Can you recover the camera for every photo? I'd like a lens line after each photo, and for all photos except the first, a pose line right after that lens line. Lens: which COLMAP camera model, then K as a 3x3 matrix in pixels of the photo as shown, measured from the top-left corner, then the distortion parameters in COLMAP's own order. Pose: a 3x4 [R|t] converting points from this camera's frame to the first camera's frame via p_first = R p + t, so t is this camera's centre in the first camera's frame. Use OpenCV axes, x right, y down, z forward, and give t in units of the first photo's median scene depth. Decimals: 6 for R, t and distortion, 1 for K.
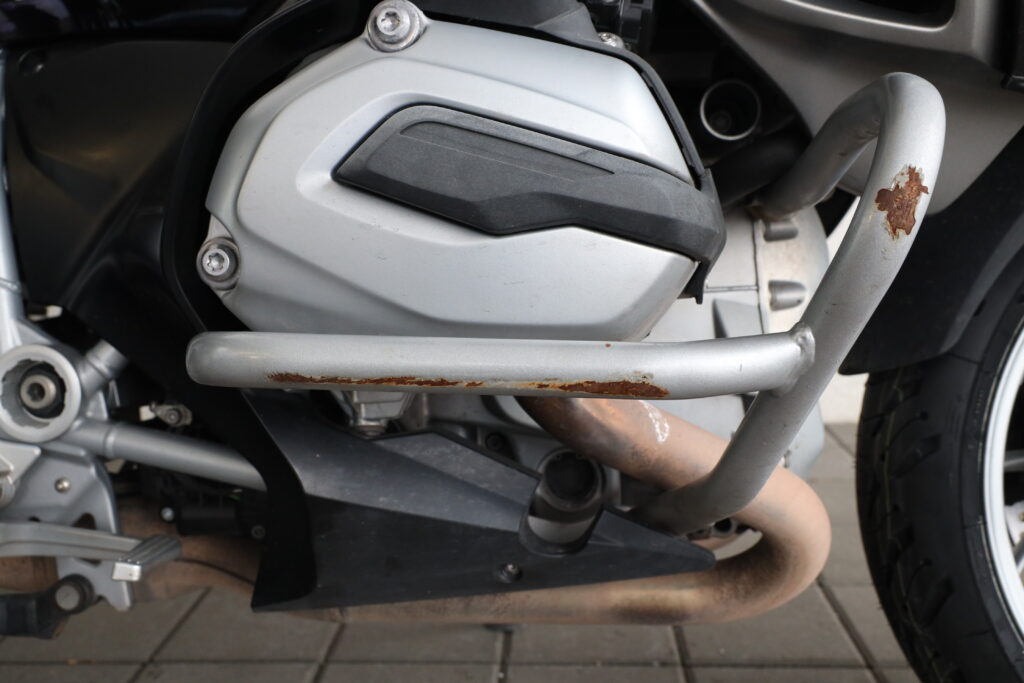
lens RADIAL K [[963.1, 0, 508.5], [0, 963.1, 343.7], [0, 0, 1]] dist [0.009363, 0.000000]
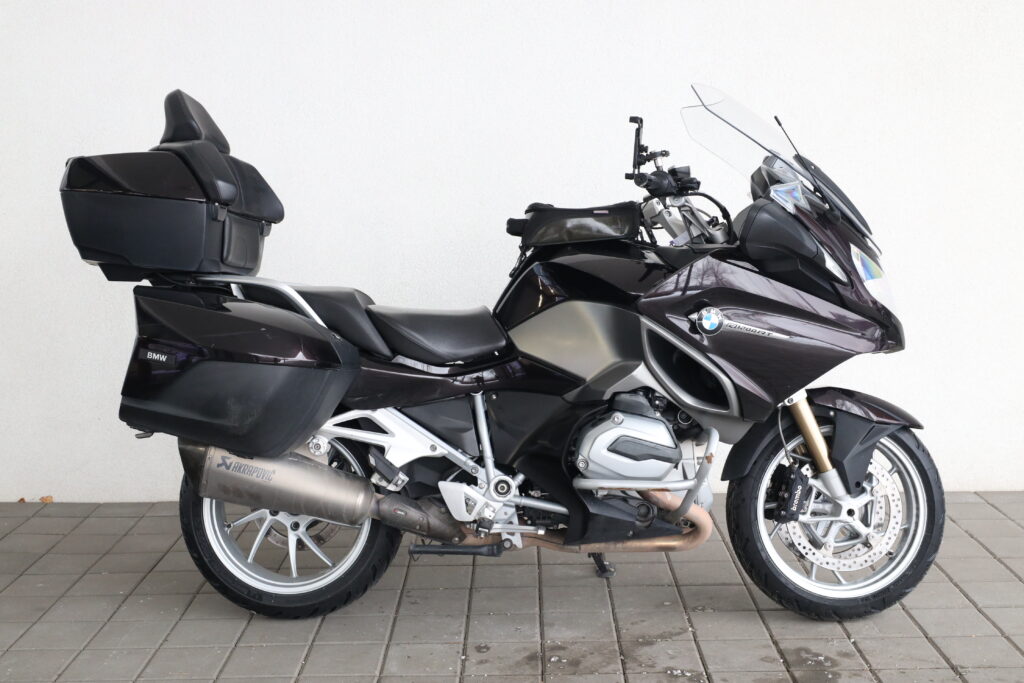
lens RADIAL K [[1264.2, 0, 513.6], [0, 1264.2, 339.3], [0, 0, 1]] dist [0.014951, 0.000000]
pose [[0.998948, -0.002267, 0.045806, -0.670014], [0.003747, 0.999473, -0.032250, -0.368683], [-0.045709, 0.032388, 0.998430, -3.918085]]
